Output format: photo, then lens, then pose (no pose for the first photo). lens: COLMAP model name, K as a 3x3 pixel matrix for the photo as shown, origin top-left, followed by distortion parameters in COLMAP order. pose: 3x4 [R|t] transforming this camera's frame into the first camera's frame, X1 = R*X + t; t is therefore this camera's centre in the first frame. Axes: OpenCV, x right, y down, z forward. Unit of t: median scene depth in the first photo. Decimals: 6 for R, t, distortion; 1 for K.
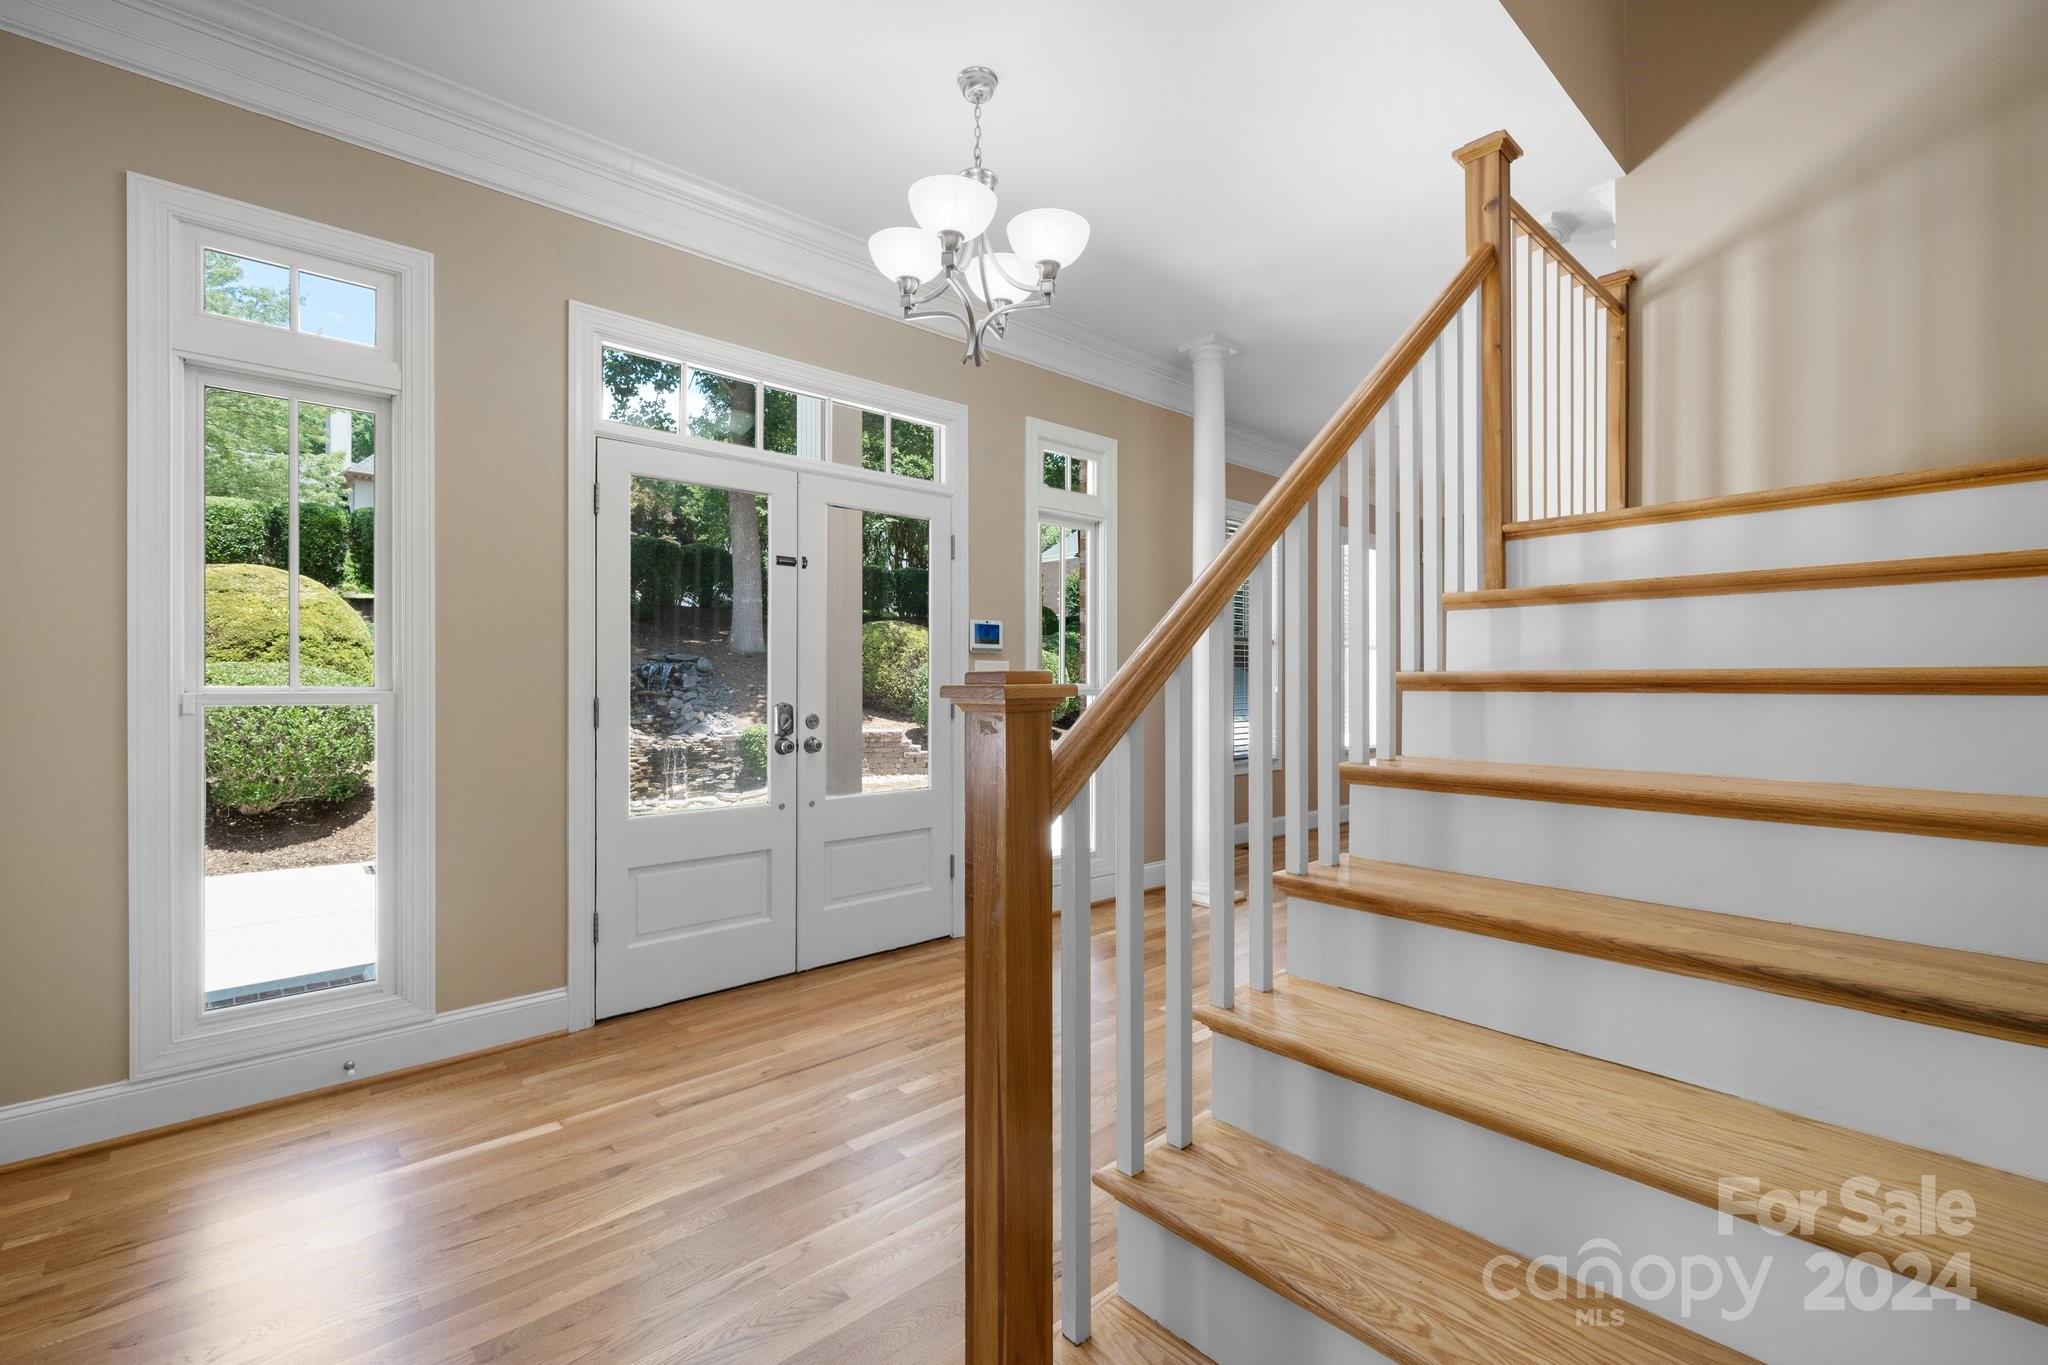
lens RADIAL K [[915.7, 0, 1020.1], [0, 915.7, 687.0], [0, 0, 1]] dist [0.000788, -0.000410]
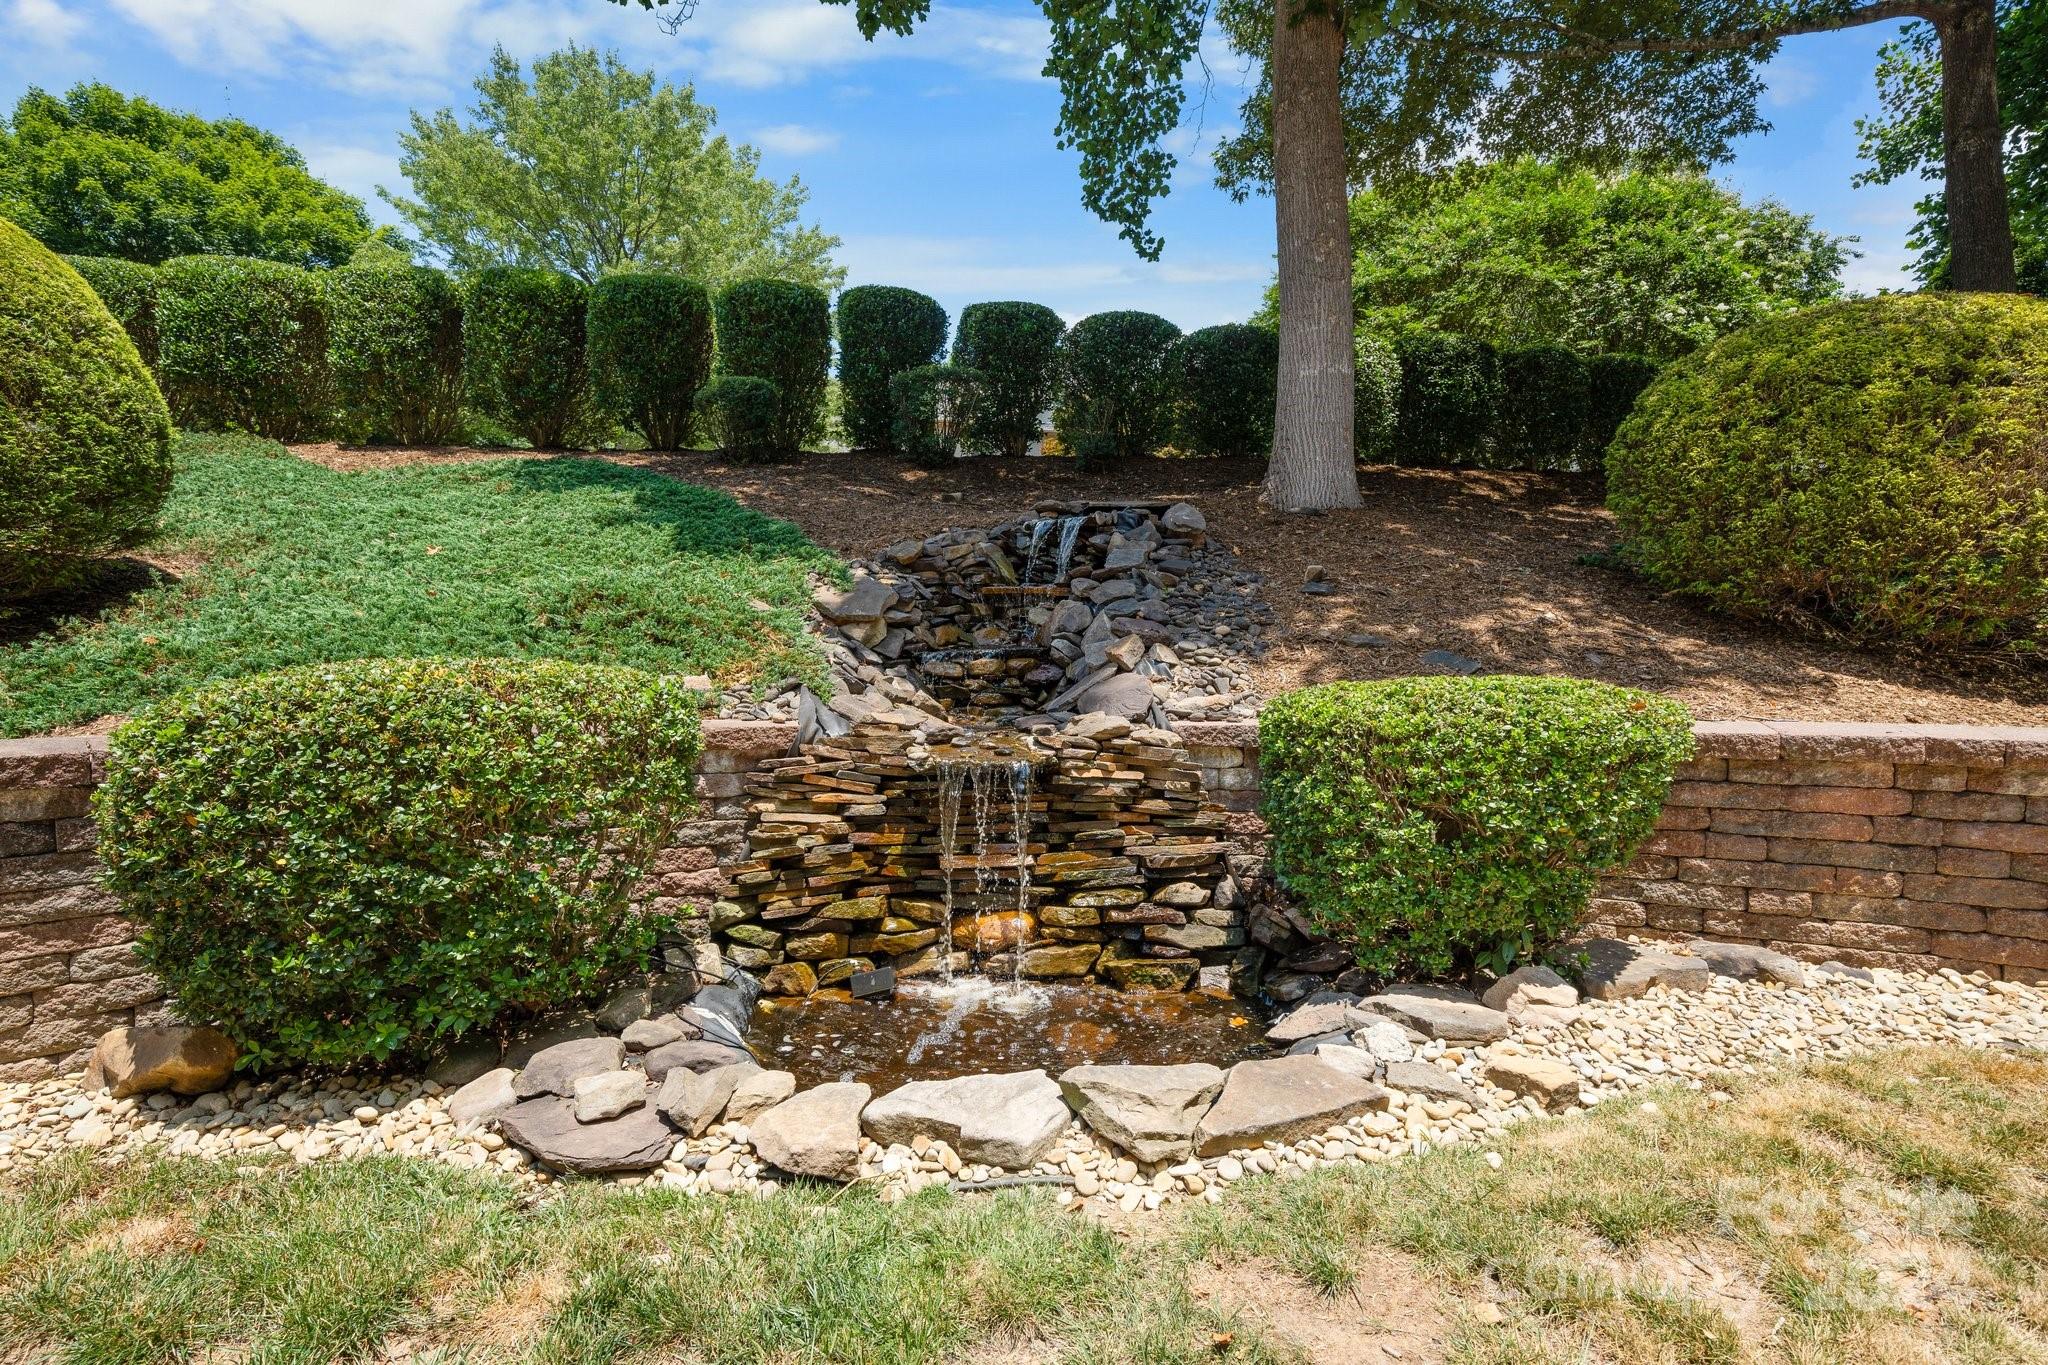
lens RADIAL K [[982.2, 0, 1022.6], [0, 982.2, 680.2], [0, 0, 1]] dist [0.005683, -0.000746]
pose [[0.829704, 0.017165, -0.557940, -0.215831], [-0.015215, 0.999851, 0.008136, 0.040261], [0.557997, 0.001739, 0.829841, 0.760933]]
